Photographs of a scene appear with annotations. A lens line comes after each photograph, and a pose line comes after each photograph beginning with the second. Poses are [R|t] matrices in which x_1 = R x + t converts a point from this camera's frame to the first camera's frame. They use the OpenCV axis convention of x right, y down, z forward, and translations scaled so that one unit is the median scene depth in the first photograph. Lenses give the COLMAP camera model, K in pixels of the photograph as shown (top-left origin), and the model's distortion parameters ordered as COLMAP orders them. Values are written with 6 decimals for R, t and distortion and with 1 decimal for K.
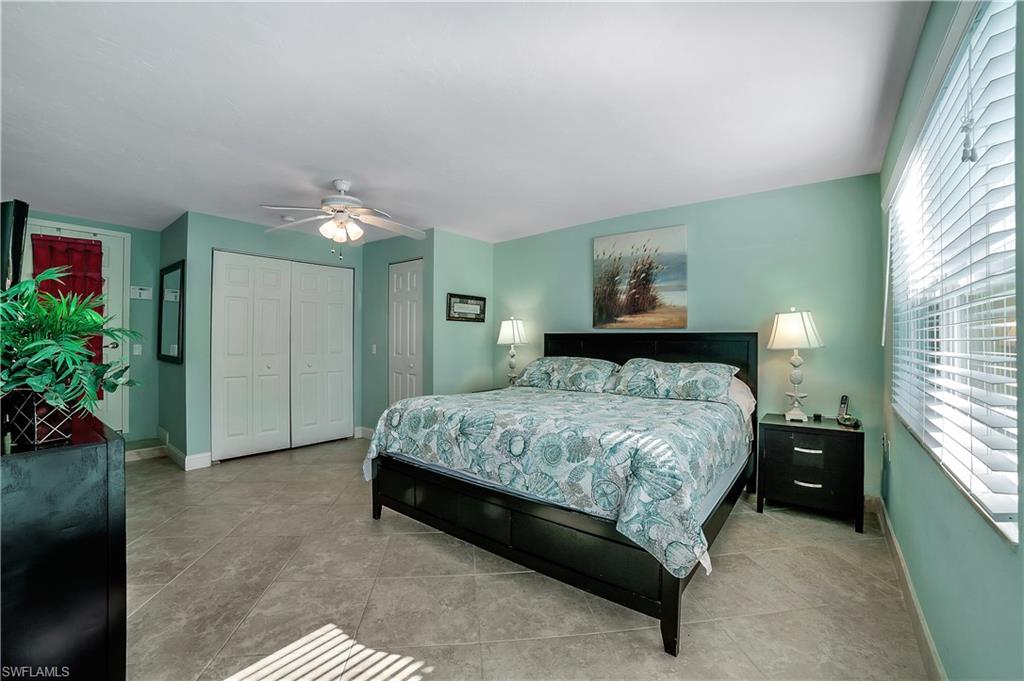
lens RADIAL K [[424.4, 0, 510.0], [0, 424.4, 337.7], [0, 0, 1]] dist [-0.111958, 0.037969]
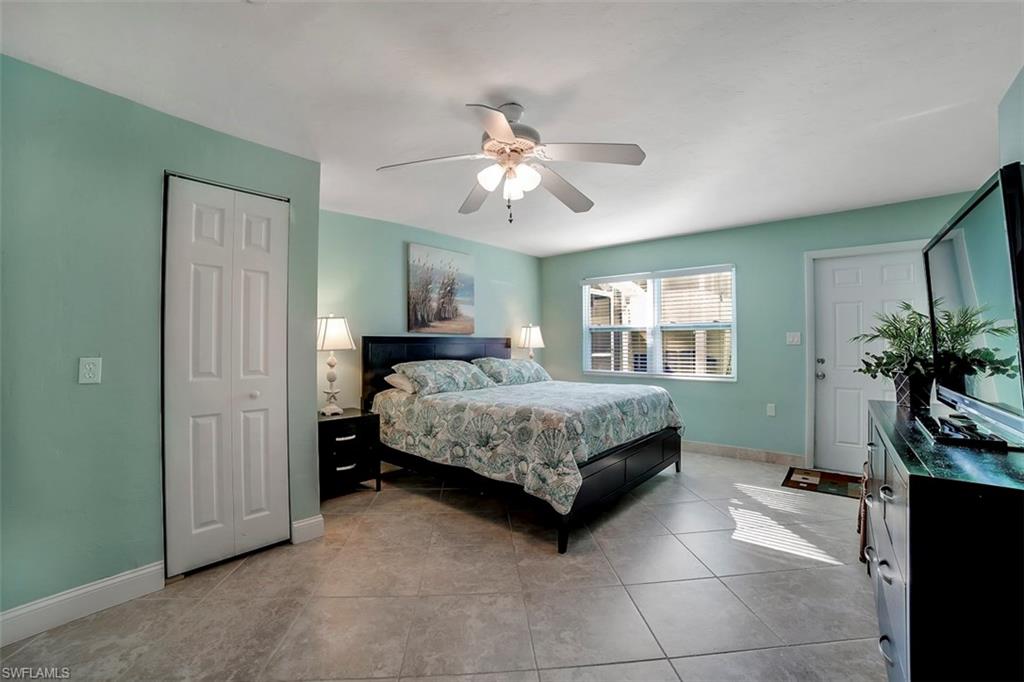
lens RADIAL K [[424.4, 0, 510.0], [0, 424.4, 338.2], [0, 0, 1]] dist [-0.111958, 0.037969]
pose [[0.024602, 0.006464, 0.999676, -0.882405], [-0.001254, 0.999979, -0.006435, -0.000694], [-0.999697, -0.001096, 0.024610, 0.807656]]
